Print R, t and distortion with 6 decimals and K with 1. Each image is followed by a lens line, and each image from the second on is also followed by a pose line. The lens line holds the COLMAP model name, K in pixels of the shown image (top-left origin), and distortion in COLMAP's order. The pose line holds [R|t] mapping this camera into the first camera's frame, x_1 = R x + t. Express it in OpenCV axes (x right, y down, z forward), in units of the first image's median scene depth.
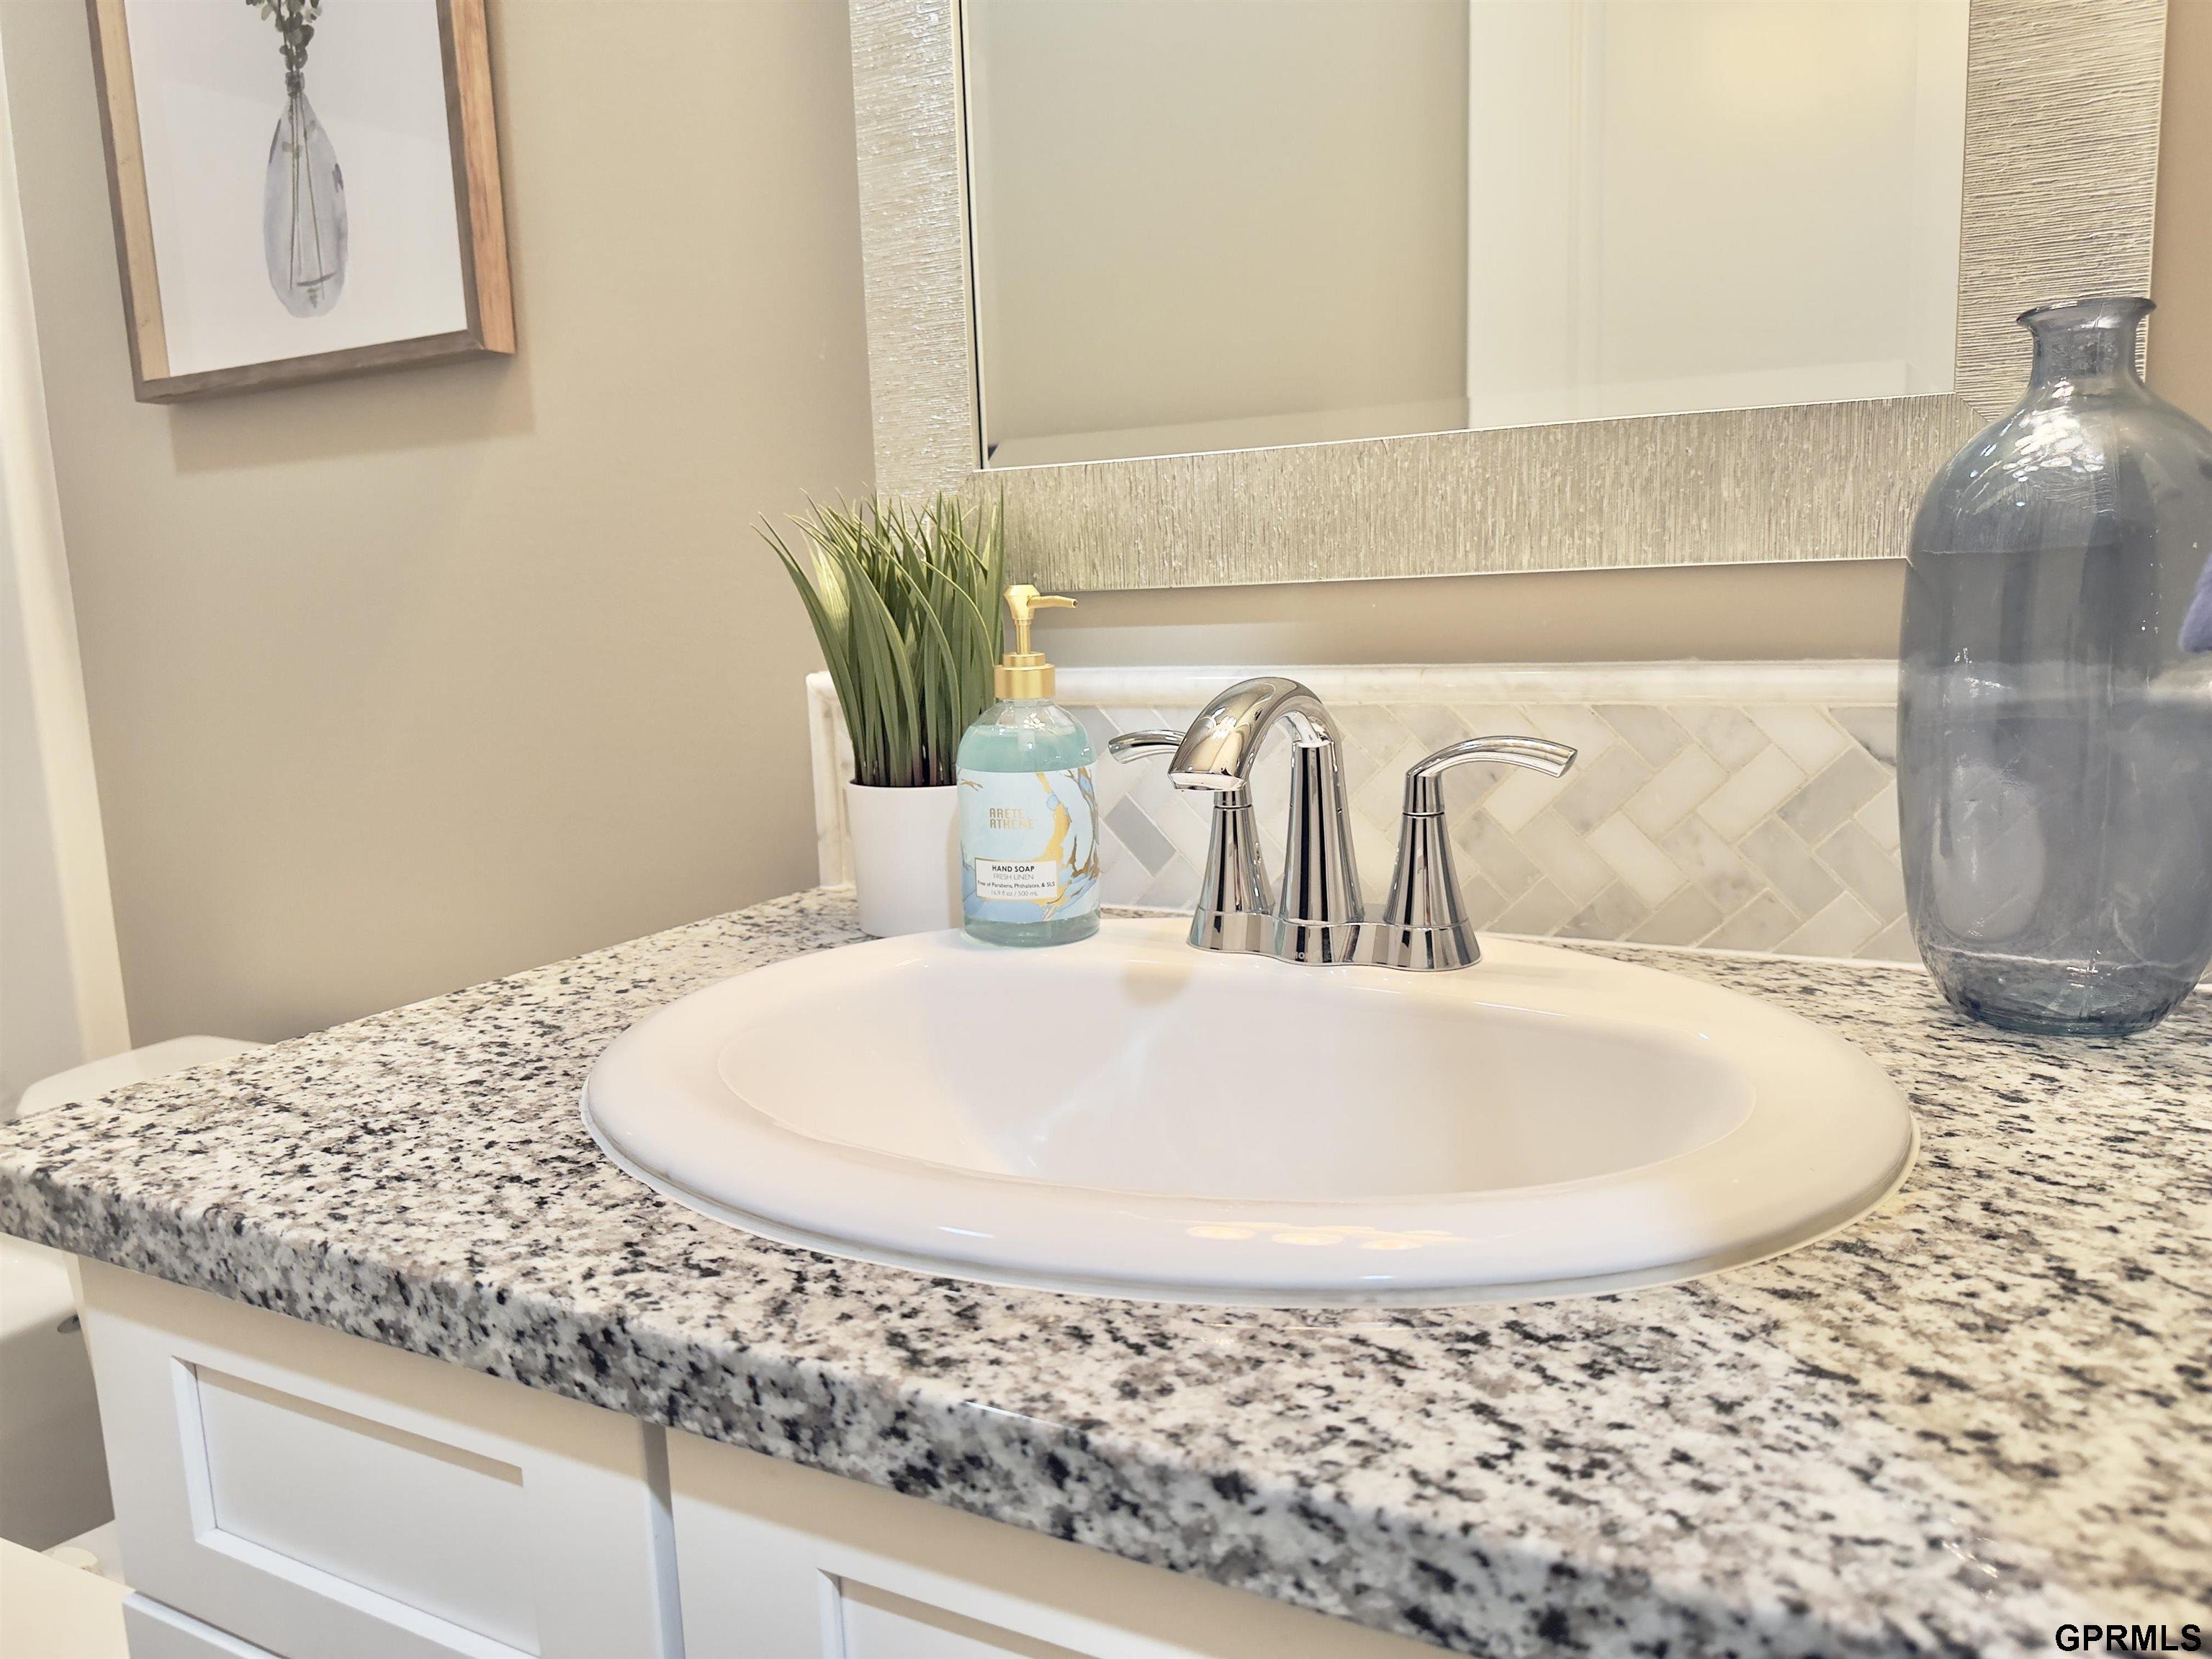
lens RADIAL K [[1553.3, 0, 1115.5], [0, 1553.3, 824.1], [0, 0, 1]] dist [0.025487, -0.035846]
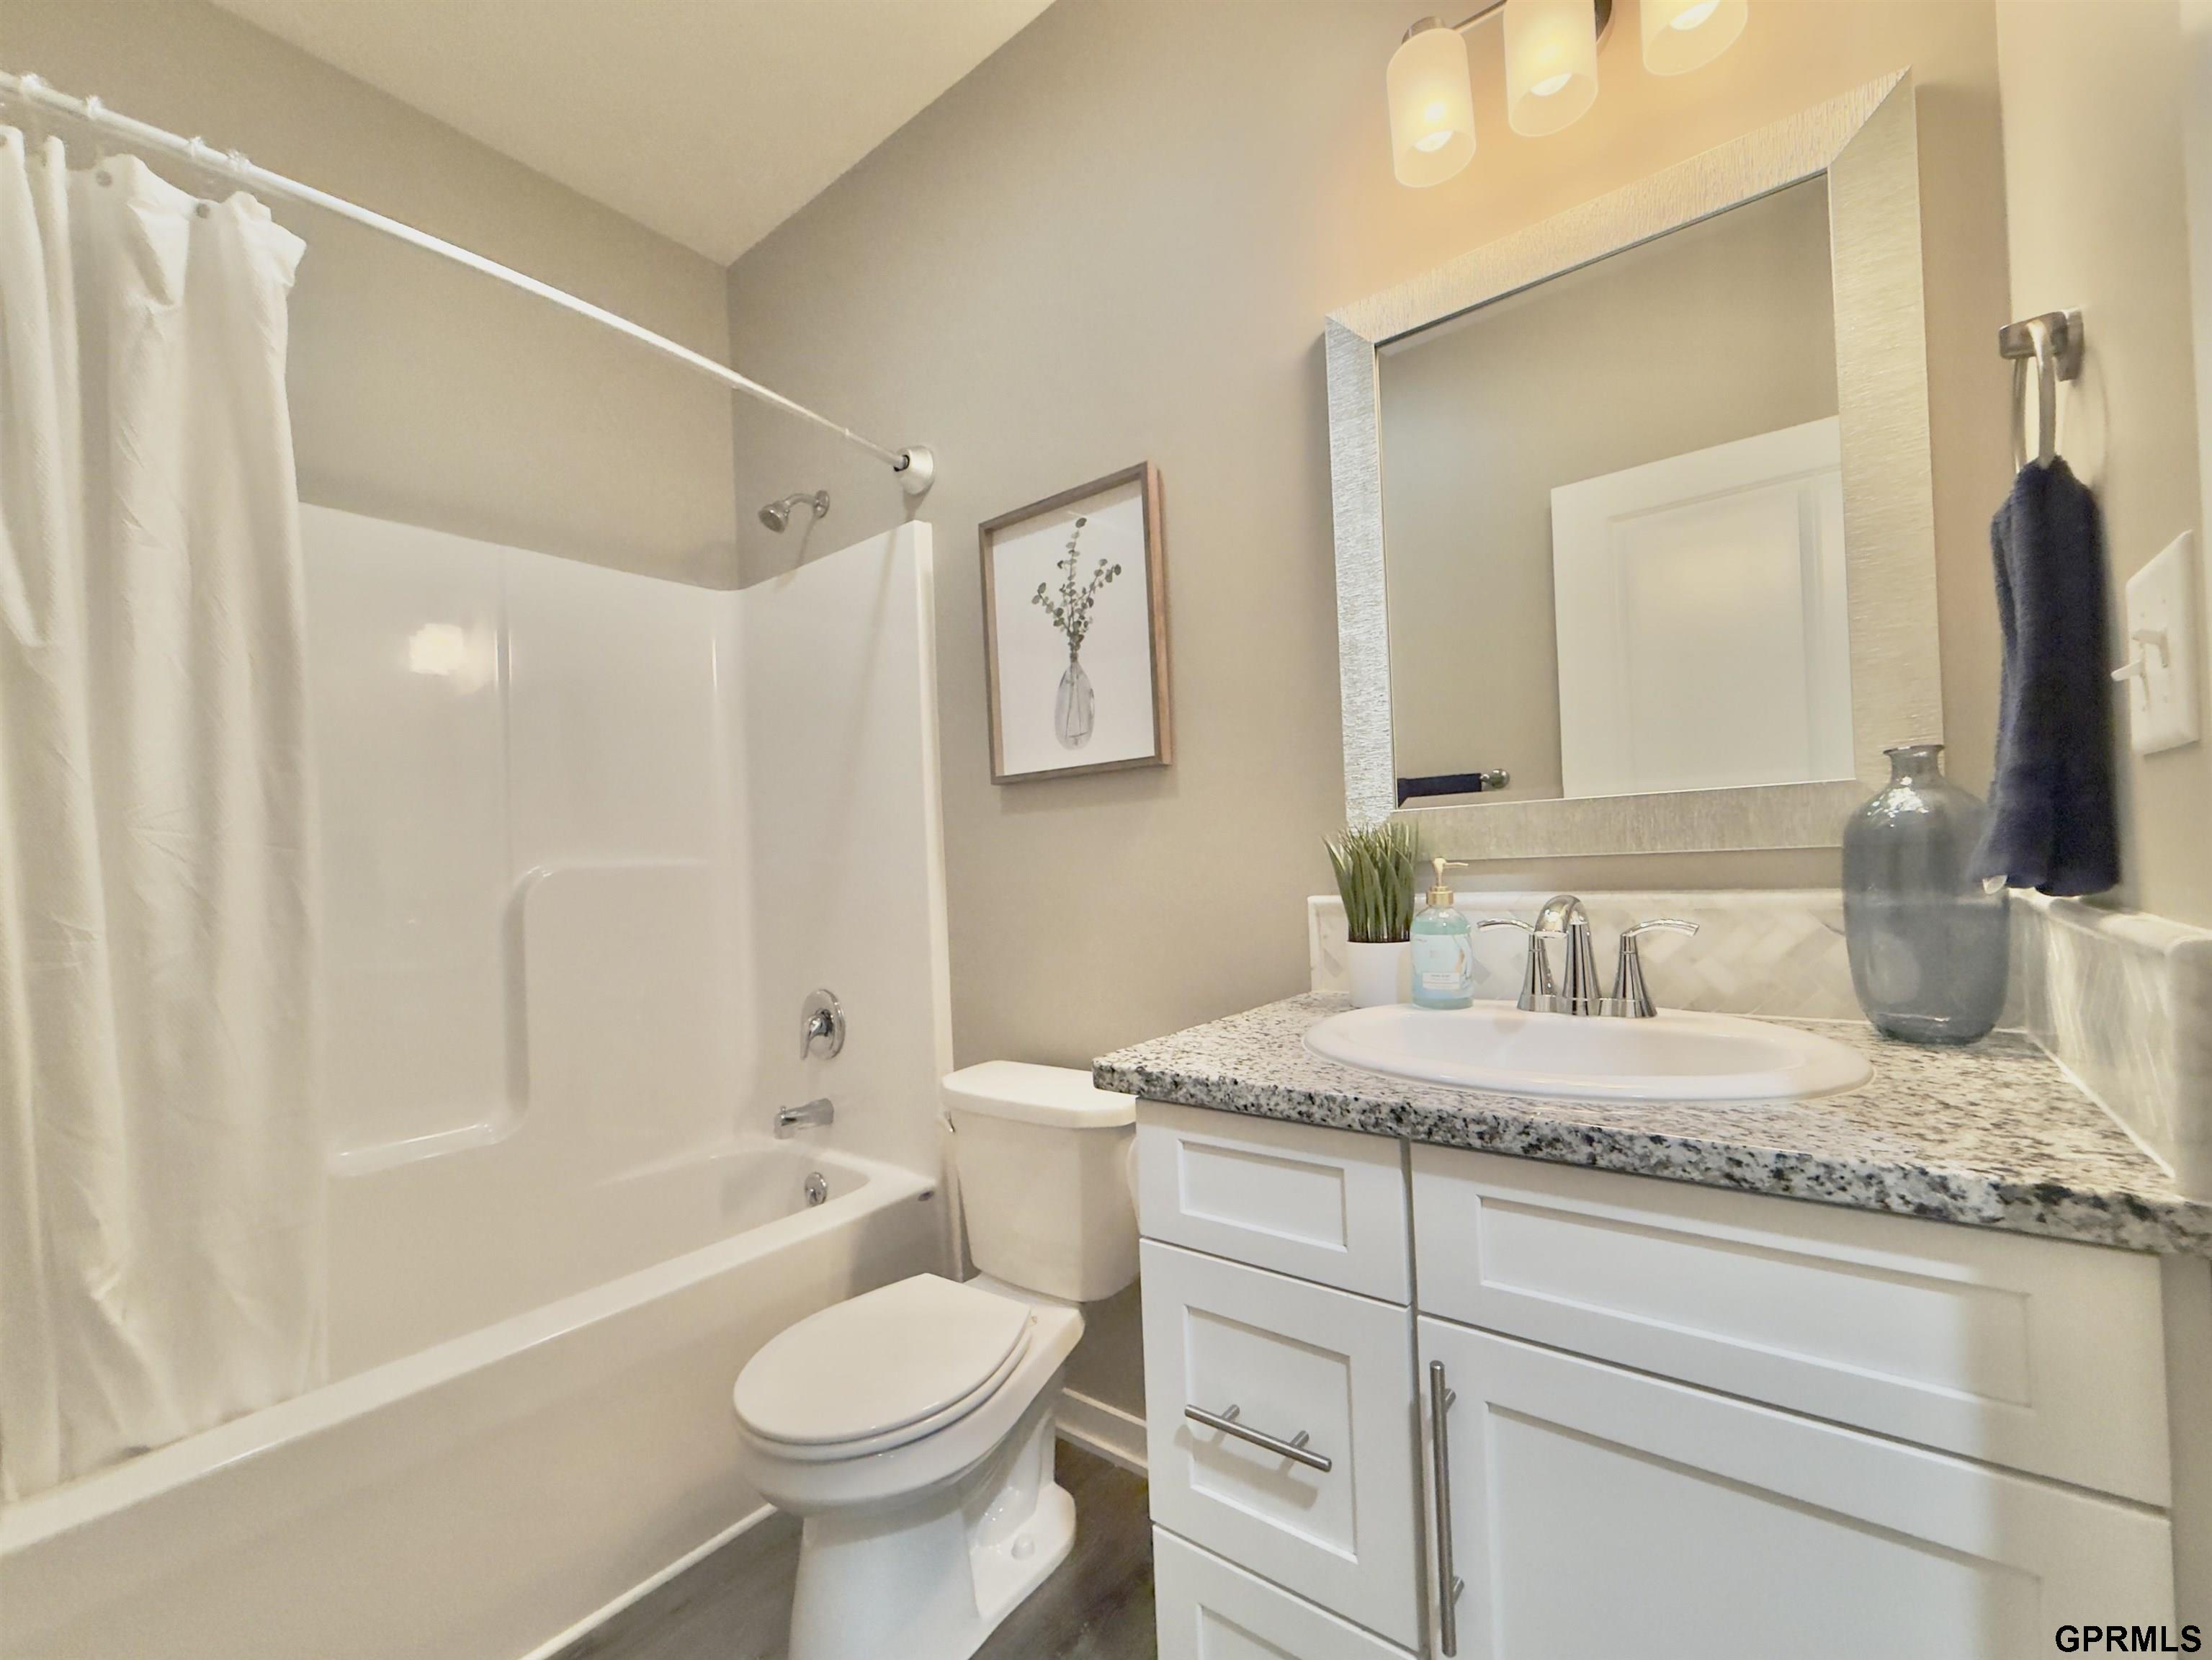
lens RADIAL K [[893.5, 0, 1160.9], [0, 893.5, 858.8], [0, 0, 1]] dist [0.008200, 0.000441]
pose [[0.988028, -0.008210, -0.154054, -0.431077], [-0.014684, 0.989045, -0.146882, 0.091573], [0.153573, 0.147386, 0.977084, -0.699921]]
